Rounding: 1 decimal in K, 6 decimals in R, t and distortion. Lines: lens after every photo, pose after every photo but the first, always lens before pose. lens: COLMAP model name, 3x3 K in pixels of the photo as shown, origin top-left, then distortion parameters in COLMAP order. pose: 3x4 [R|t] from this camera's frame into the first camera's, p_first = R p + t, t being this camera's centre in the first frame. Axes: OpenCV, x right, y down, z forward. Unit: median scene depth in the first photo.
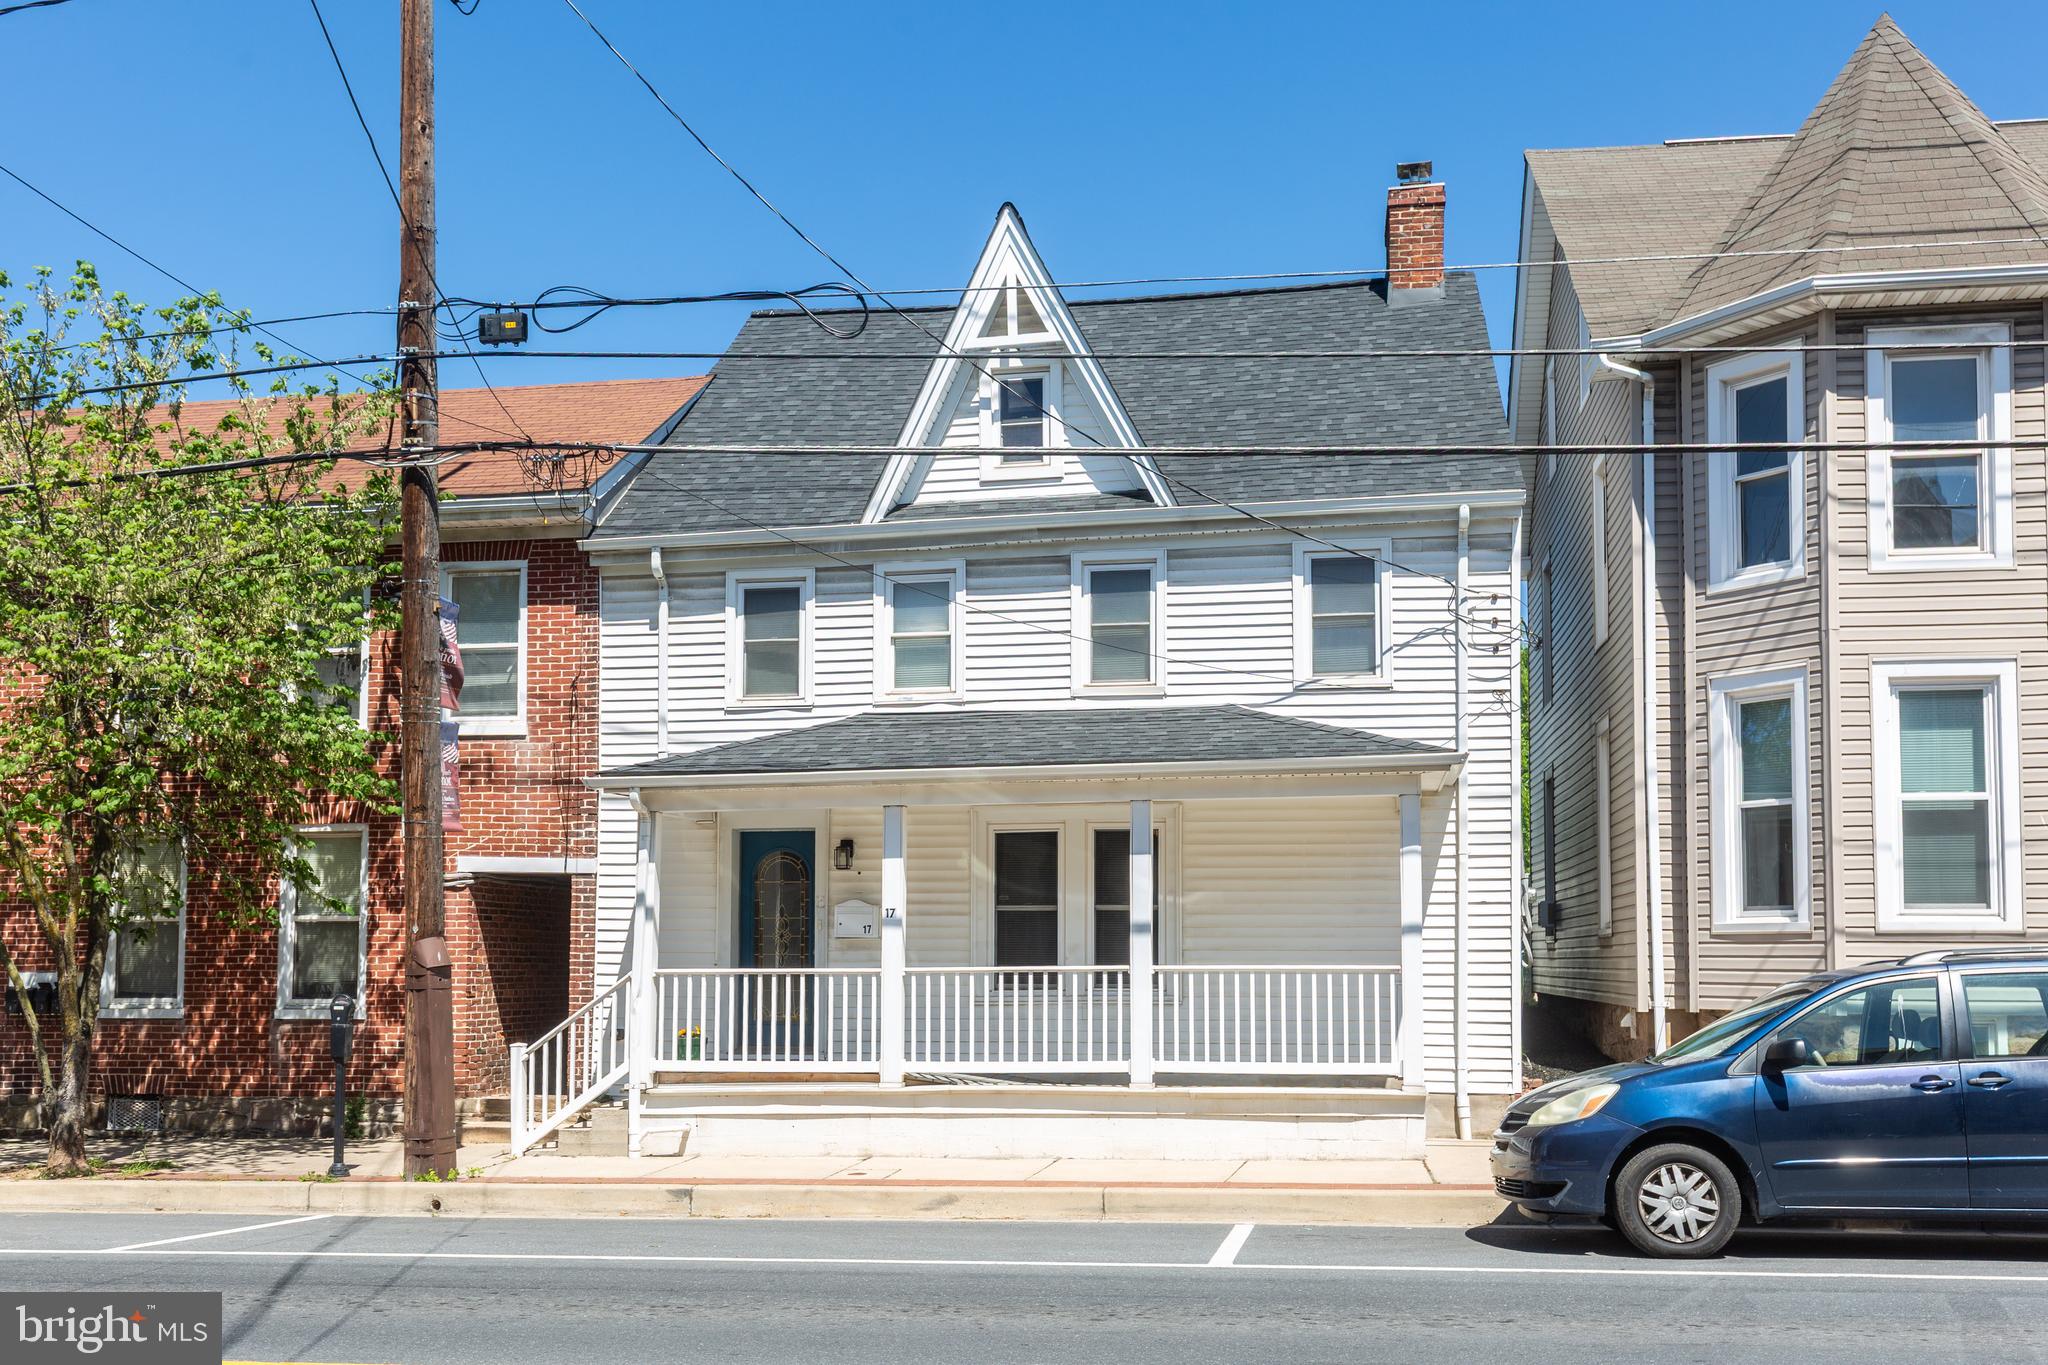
lens RADIAL K [[1642.7, 0, 1024.0], [0, 1642.7, 682.5], [0, 0, 1]] dist [-0.010819, -0.002347]
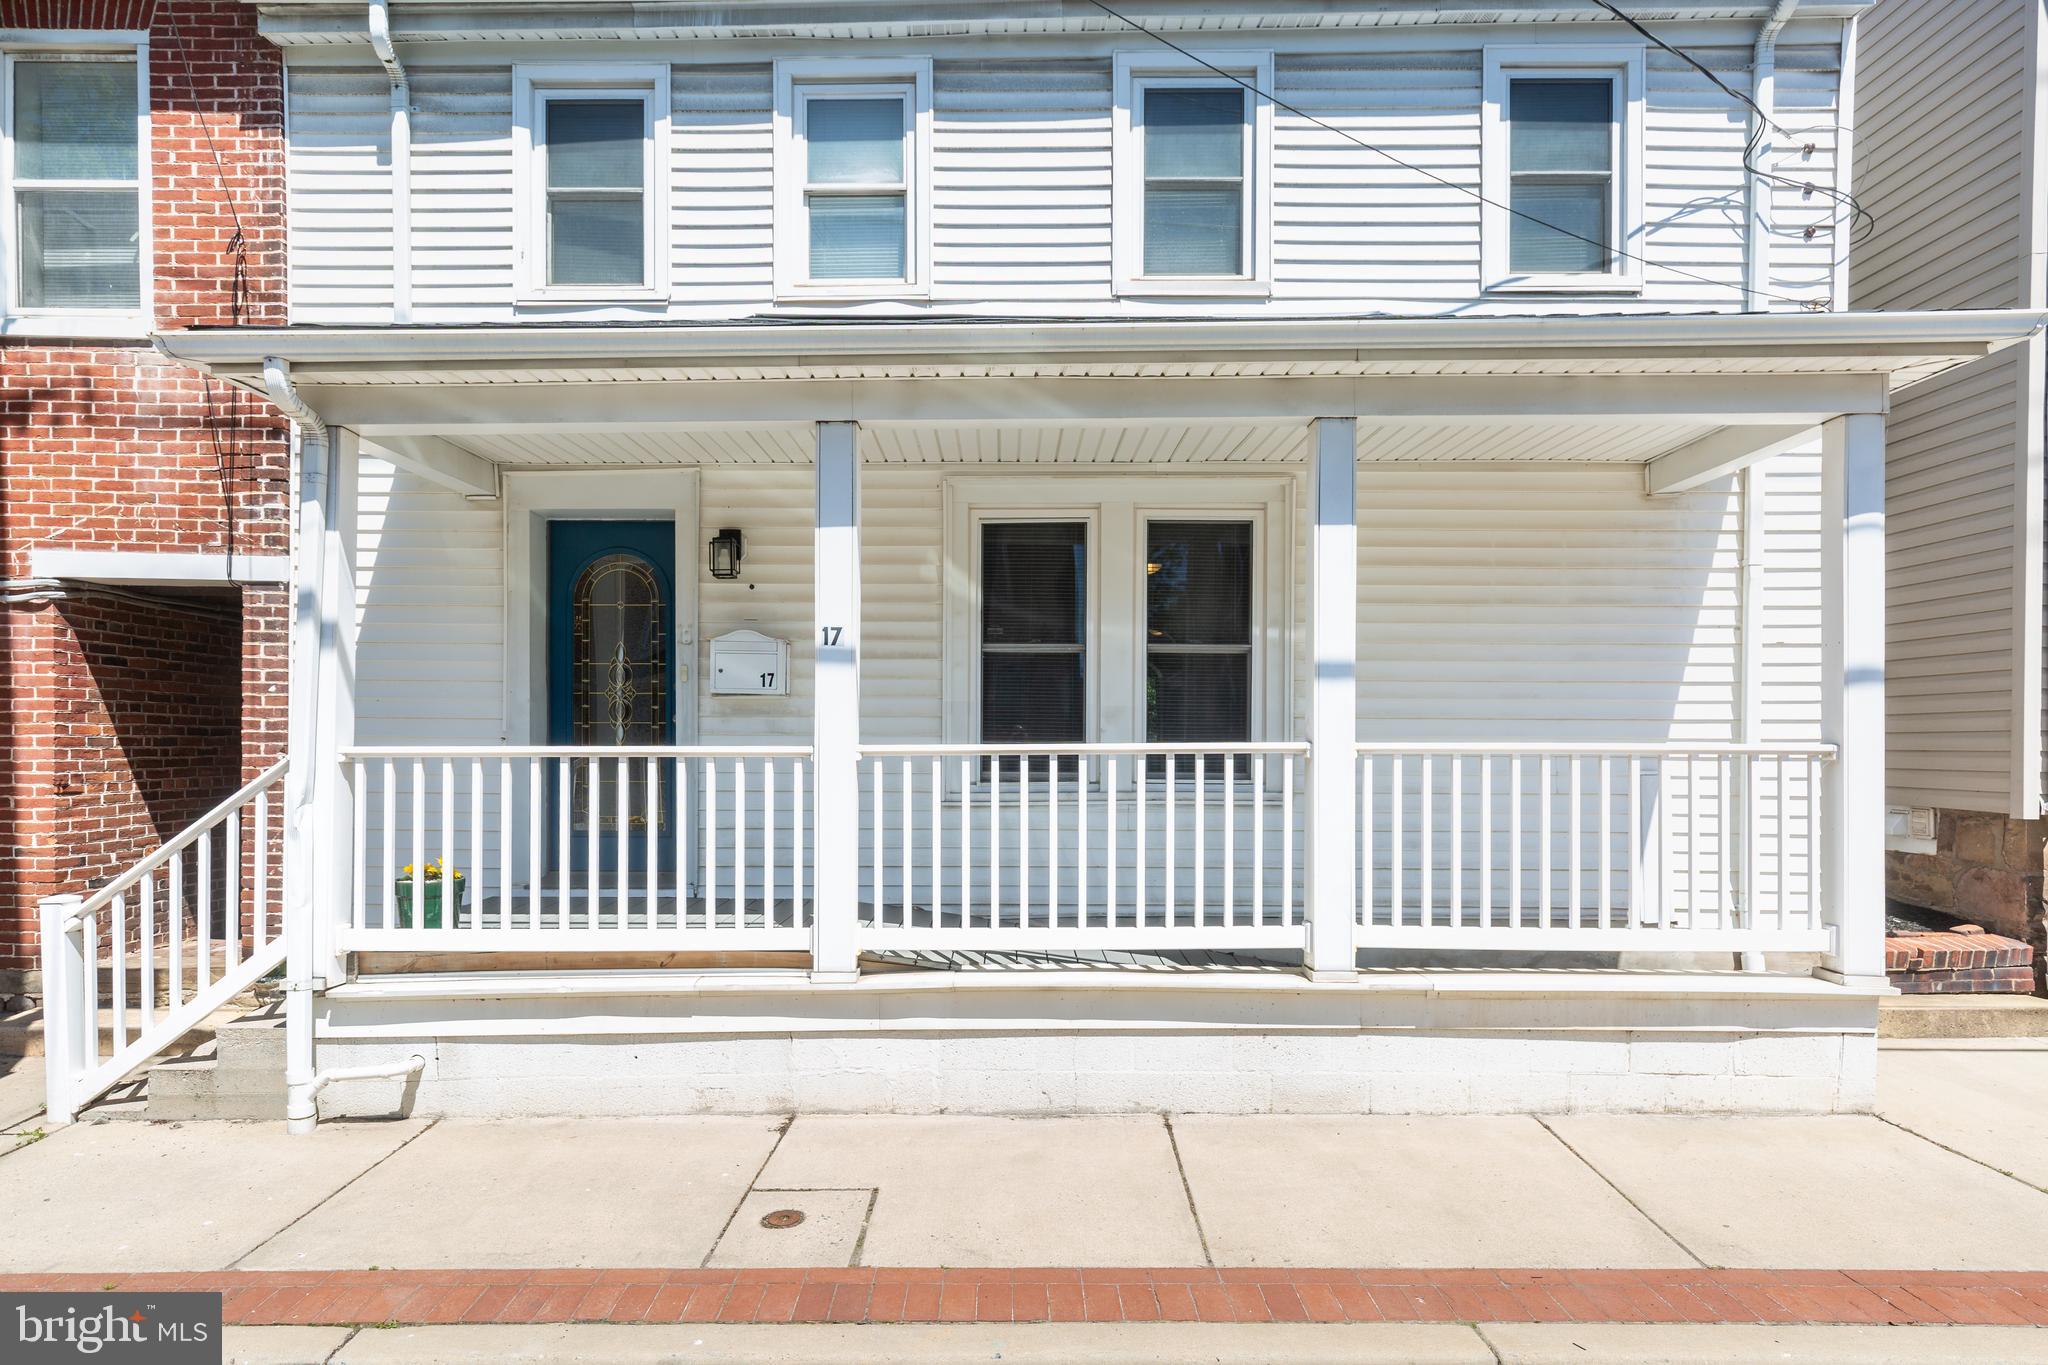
lens RADIAL K [[1446.9, 0, 1024.0], [0, 1446.9, 682.5], [0, 0, 1]] dist [0.002961, -0.000896]
pose [[0.993710, 0.007834, 0.111709, -0.060572], [-0.022102, 0.991648, 0.127066, 0.081447], [-0.109780, -0.128736, 0.985584, 0.469374]]
